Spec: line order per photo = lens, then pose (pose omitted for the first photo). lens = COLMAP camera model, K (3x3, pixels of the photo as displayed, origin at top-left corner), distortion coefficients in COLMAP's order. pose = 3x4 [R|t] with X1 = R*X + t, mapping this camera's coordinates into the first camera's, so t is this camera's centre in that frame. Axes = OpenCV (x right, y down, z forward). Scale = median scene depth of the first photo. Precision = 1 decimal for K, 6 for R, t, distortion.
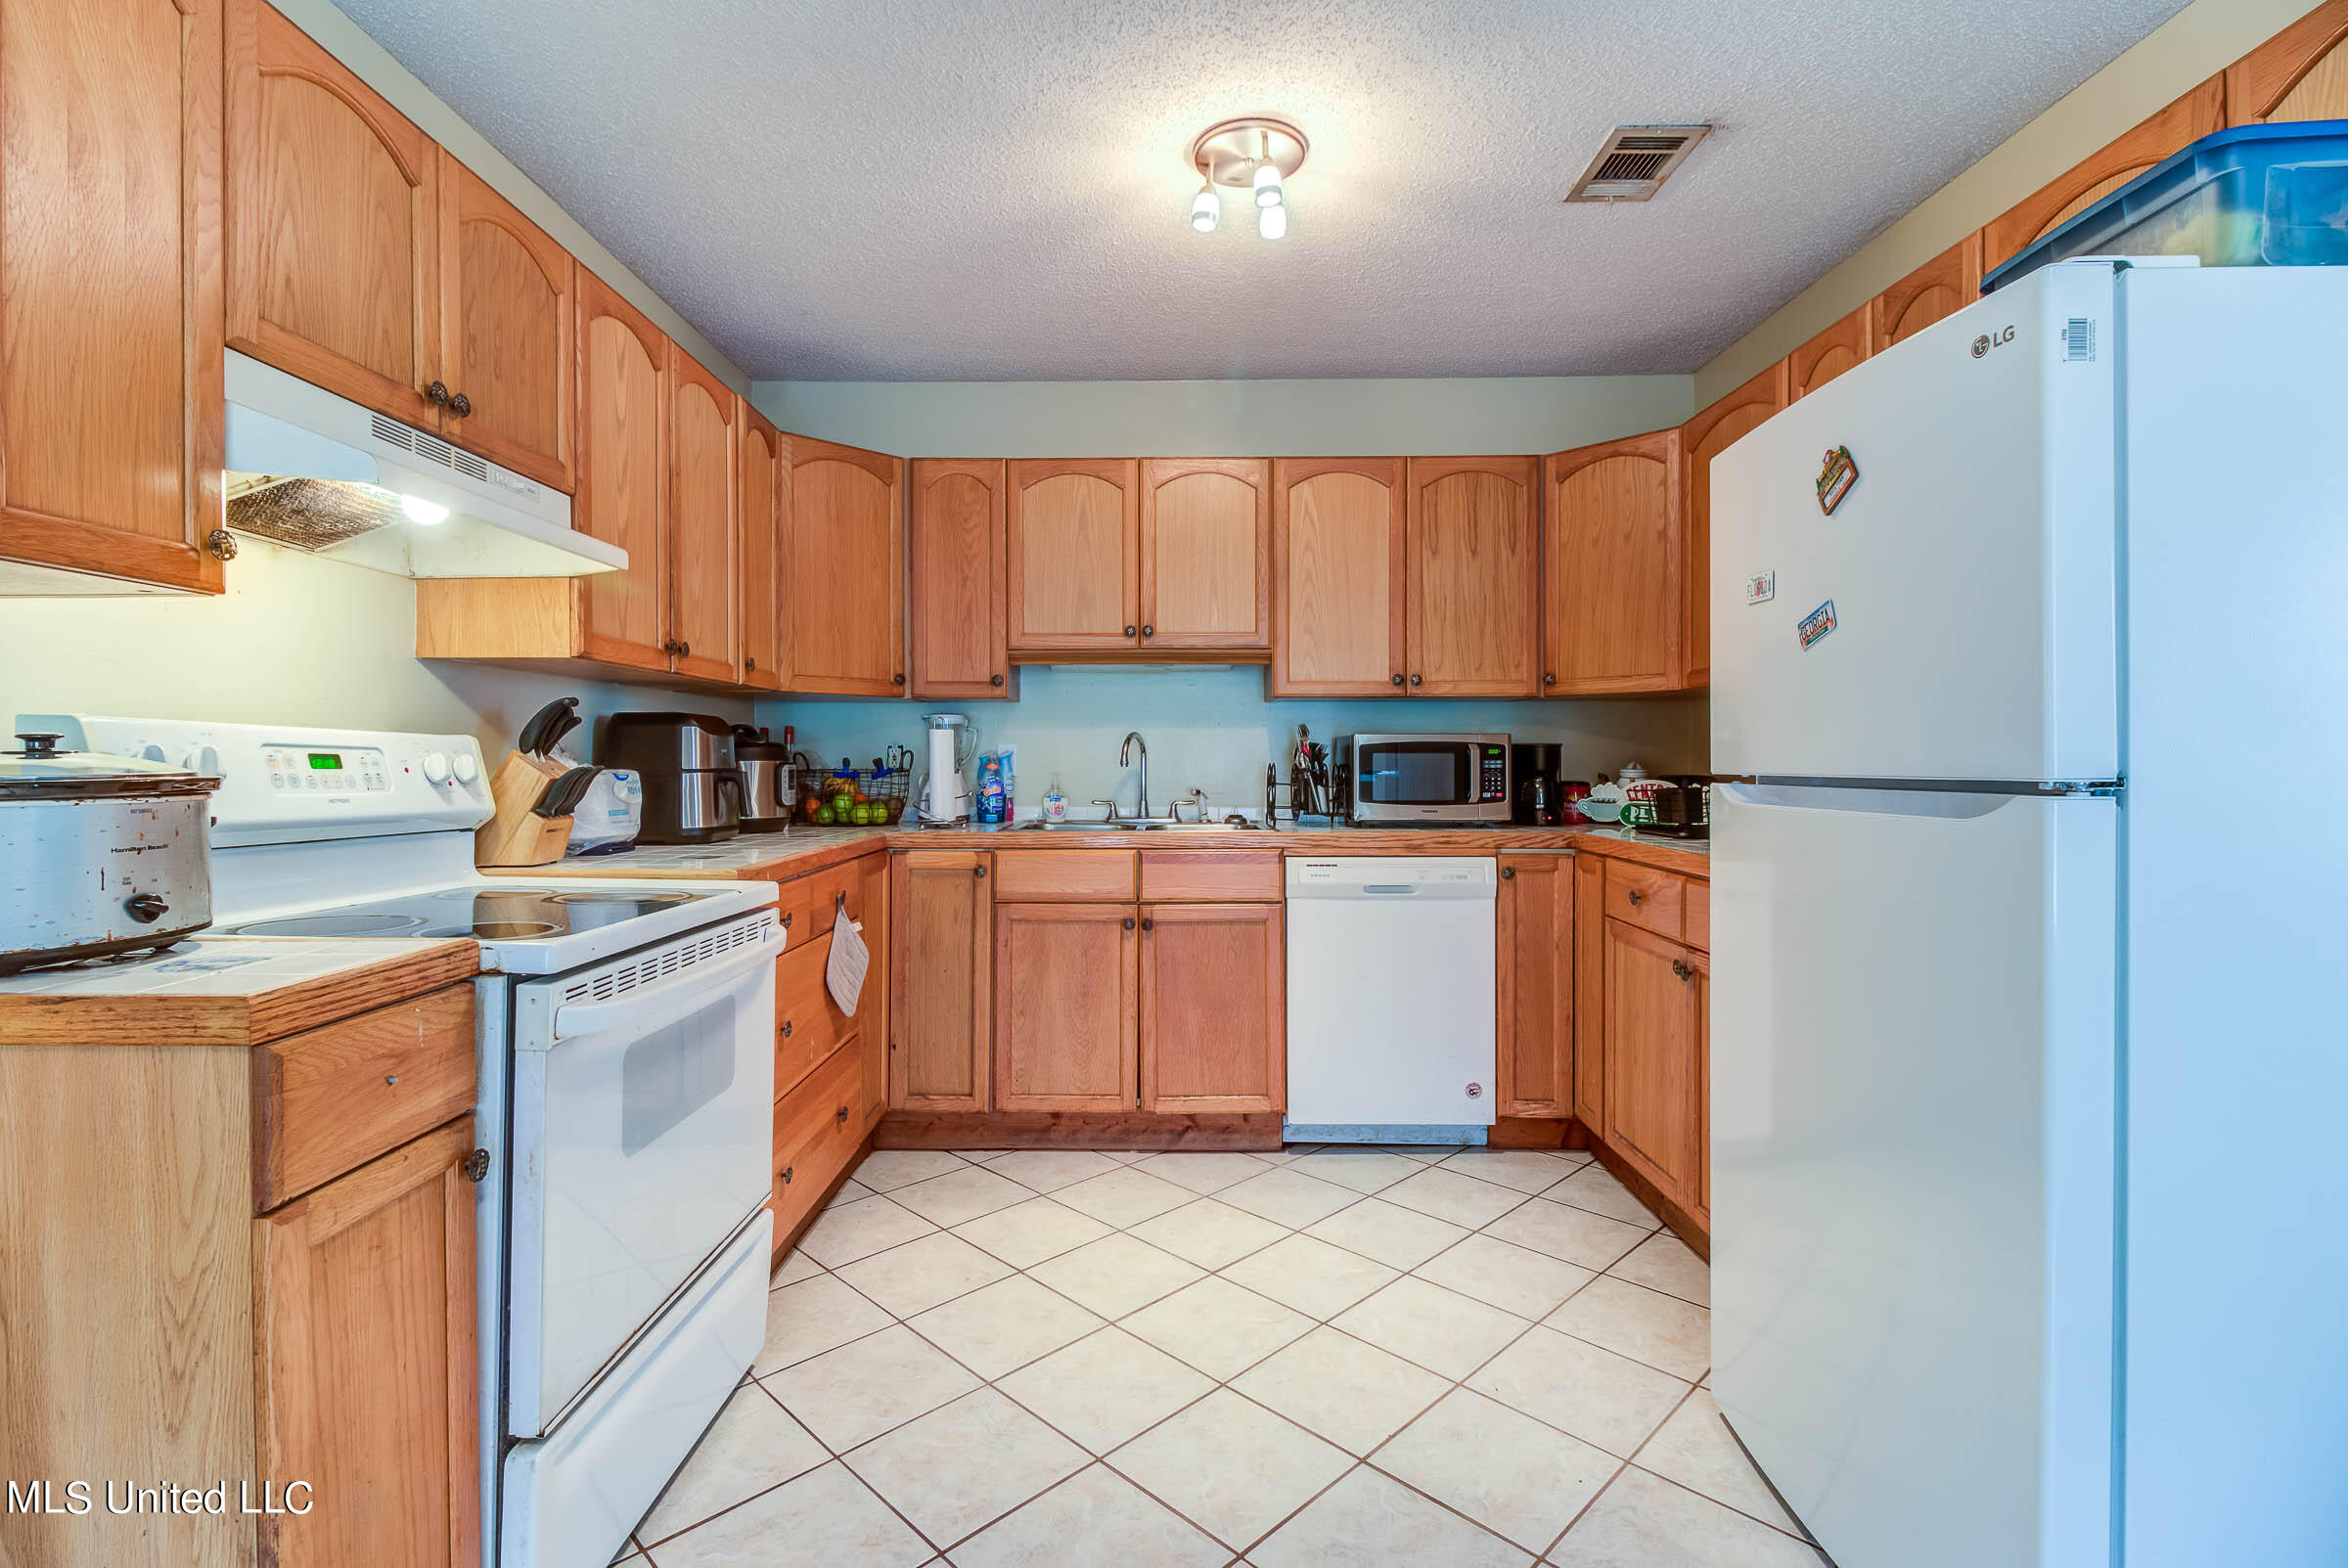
lens RADIAL K [[1071.6, 0, 1154.4], [0, 1071.6, 747.0], [0, 0, 1]] dist [0.022169, -0.013766]
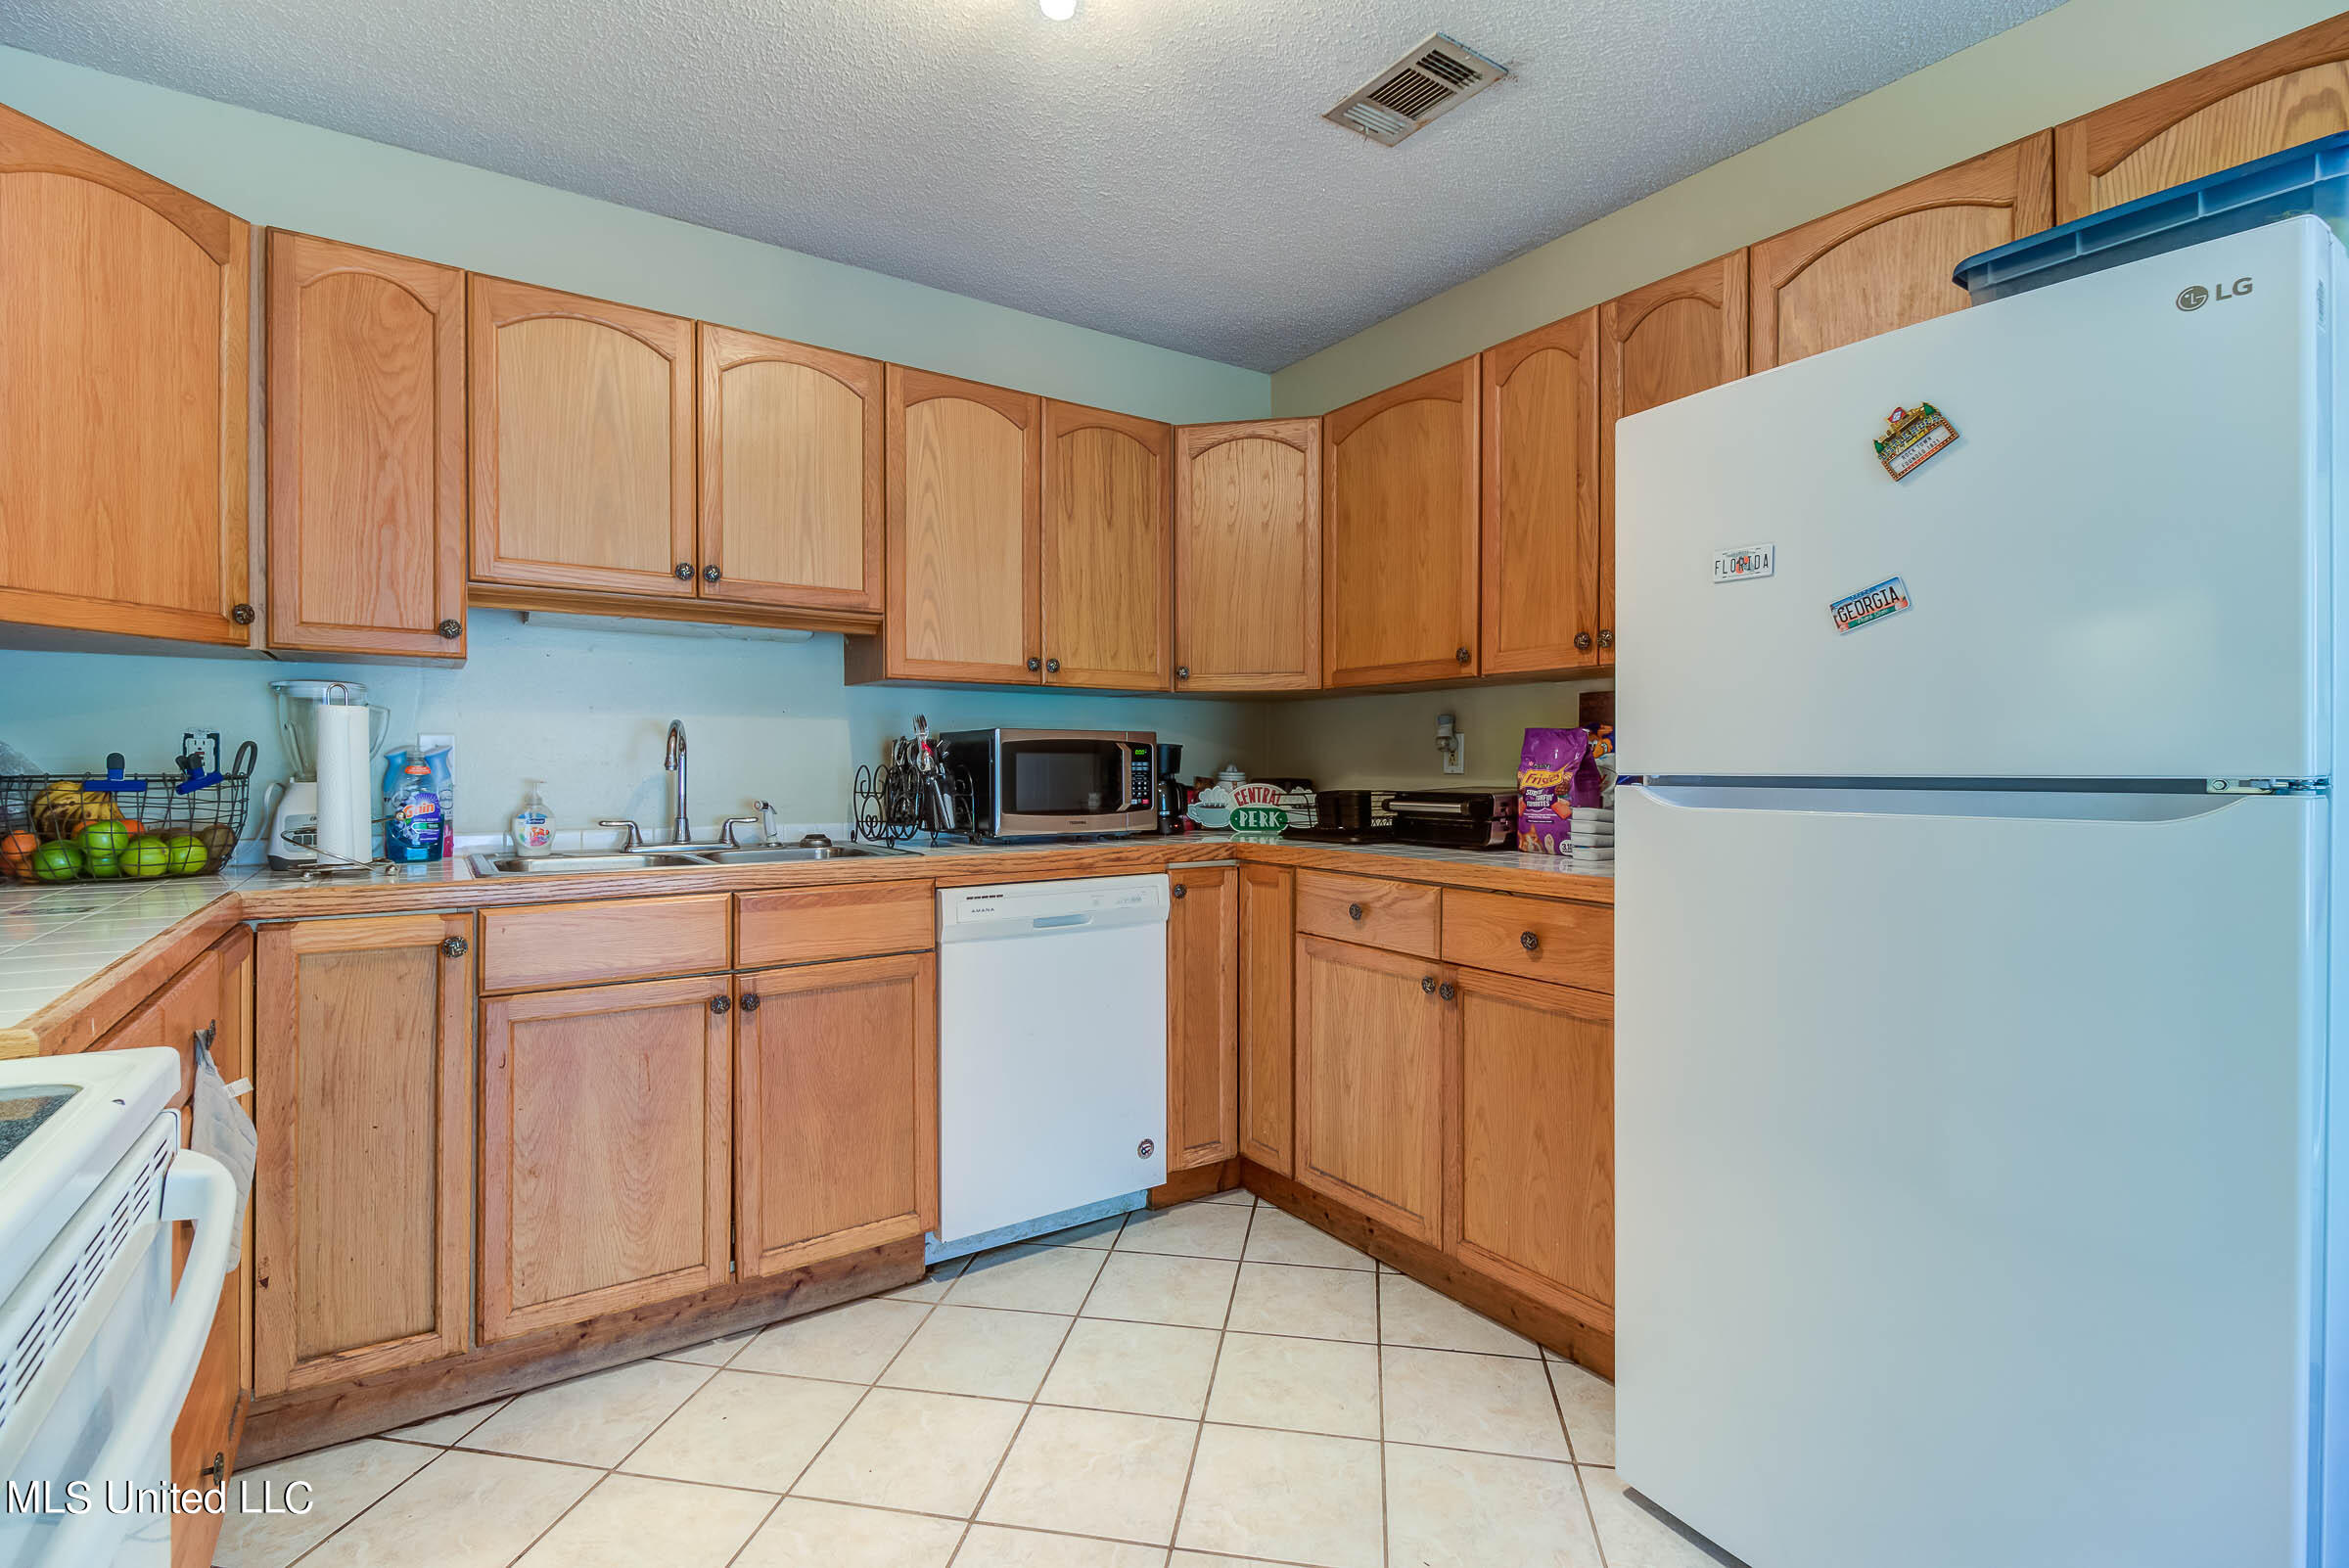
lens RADIAL K [[1065.7, 0, 1136.4], [0, 1065.7, 758.9], [0, 0, 1]] dist [0.021863, -0.015188]
pose [[0.824975, 0.005001, 0.565148, -0.186086], [-0.008268, 0.999961, 0.003221, 0.007469], [-0.565109, -0.007330, 0.824984, 0.301486]]
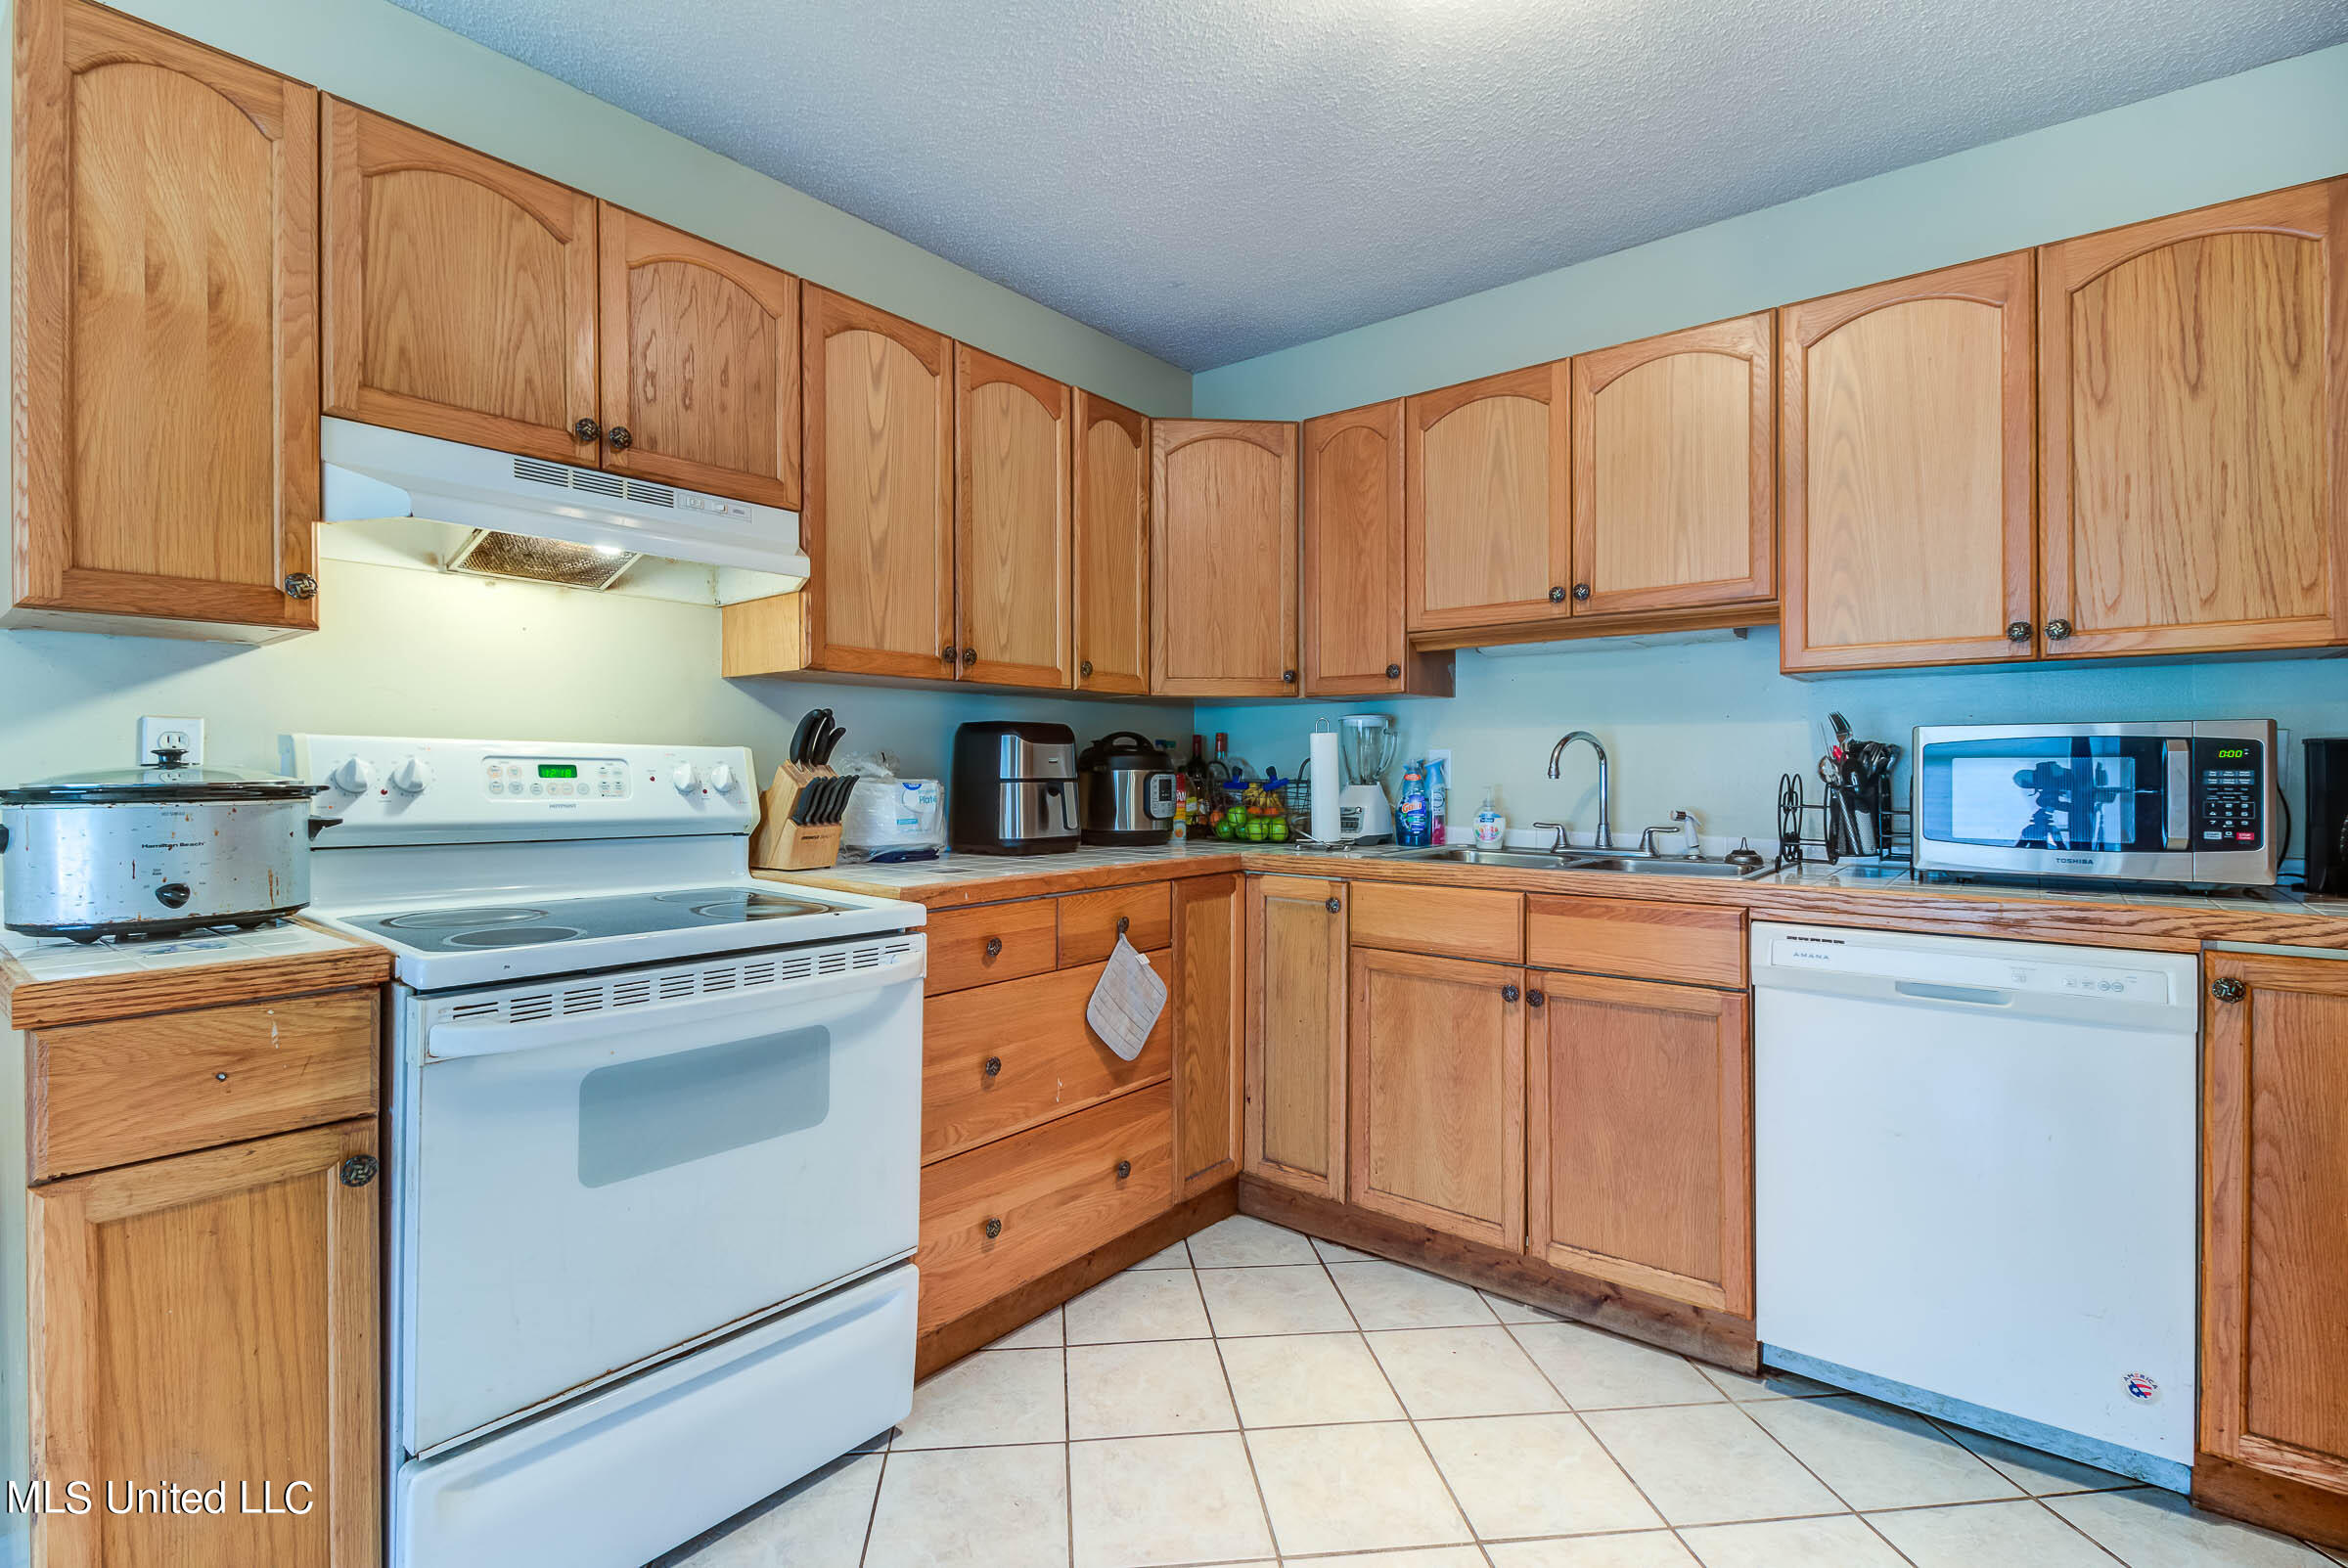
lens RADIAL K [[1080.7, 0, 1164.3], [0, 1080.7, 753.3], [0, 0, 1]] dist [0.022006, -0.015824]
pose [[0.786607, -0.008195, -0.617400, 0.246151], [0.007592, 0.999965, -0.003601, 0.001966], [0.617407, -0.001855, 0.786641, 0.270772]]
